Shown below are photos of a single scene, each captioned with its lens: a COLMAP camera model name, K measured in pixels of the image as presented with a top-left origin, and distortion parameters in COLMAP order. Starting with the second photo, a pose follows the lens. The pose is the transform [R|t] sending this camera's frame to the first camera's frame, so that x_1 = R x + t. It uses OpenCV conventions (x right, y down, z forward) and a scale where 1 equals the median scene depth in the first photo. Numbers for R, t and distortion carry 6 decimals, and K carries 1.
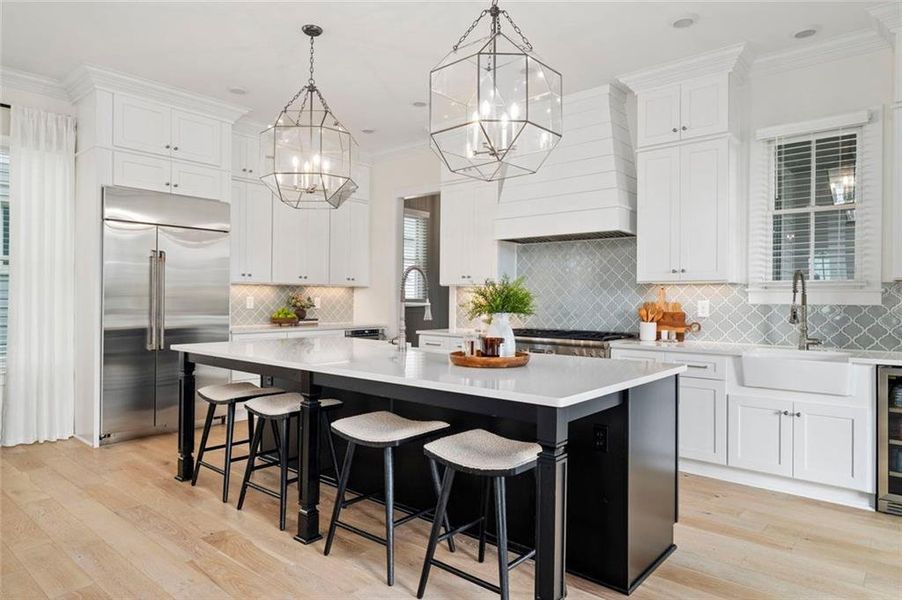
lens RADIAL K [[551.3, 0, 452.9], [0, 551.3, 297.1], [0, 0, 1]] dist [0.009344, 0.000851]
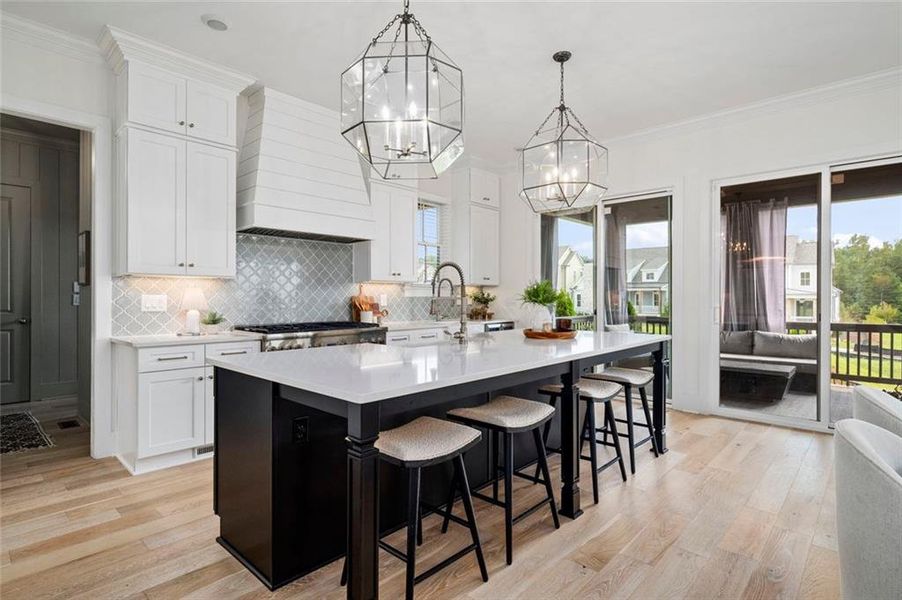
lens RADIAL K [[455.6, 0, 456.5], [0, 455.6, 297.5], [0, 0, 1]] dist [0.002905, 0.001223]
pose [[0.043244, -0.010436, 0.999010, -0.728621], [-0.003781, 0.999937, 0.010609, 0.000656], [-0.999057, -0.004236, 0.043201, 0.740583]]
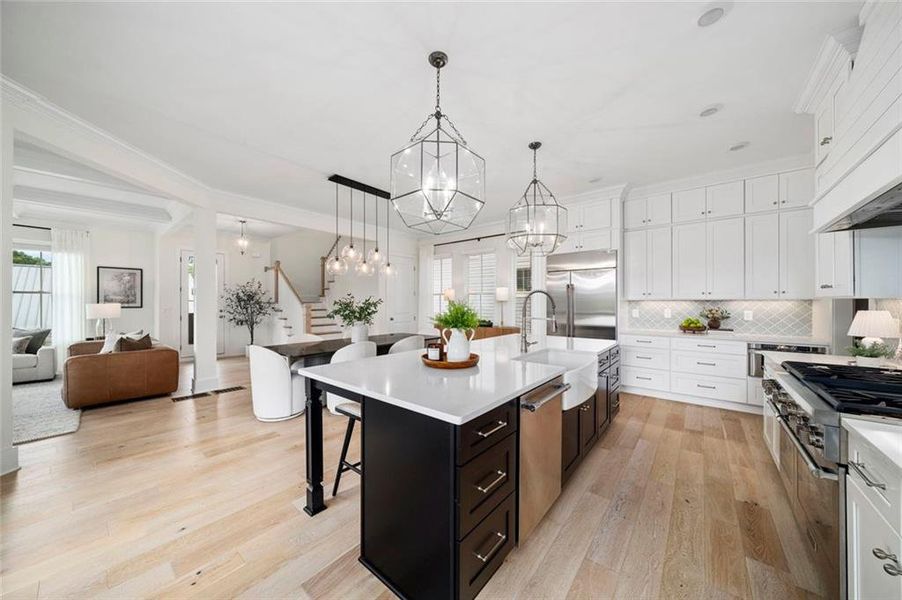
lens RADIAL K [[309.4, 0, 451.8], [0, 309.4, 302.7], [0, 0, 1]] dist [-0.006708, -0.000144]
pose [[0.016821, -0.008253, -0.999824, 0.519863], [0.002105, 0.999964, -0.008219, -0.015316], [0.999856, -0.001966, 0.016838, 0.609720]]
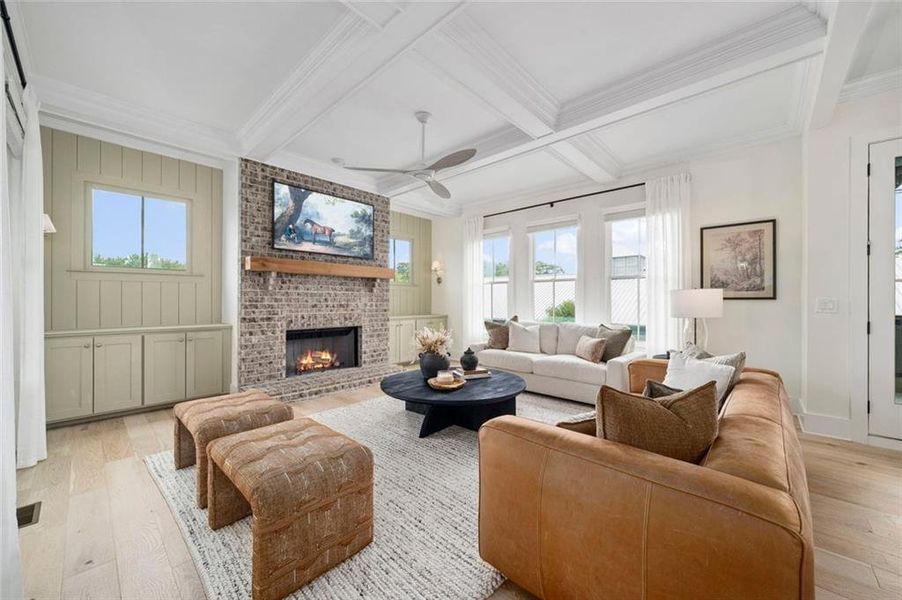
lens RADIAL K [[339.2, 0, 453.2], [0, 339.2, 300.2], [0, 0, 1]] dist [-0.006711, -0.000396]
pose [[-0.998940, -0.008929, 0.045161, -0.295475], [-0.009010, 0.999958, -0.001599, 0.004225], [-0.045145, -0.002004, -0.998978, -0.059344]]
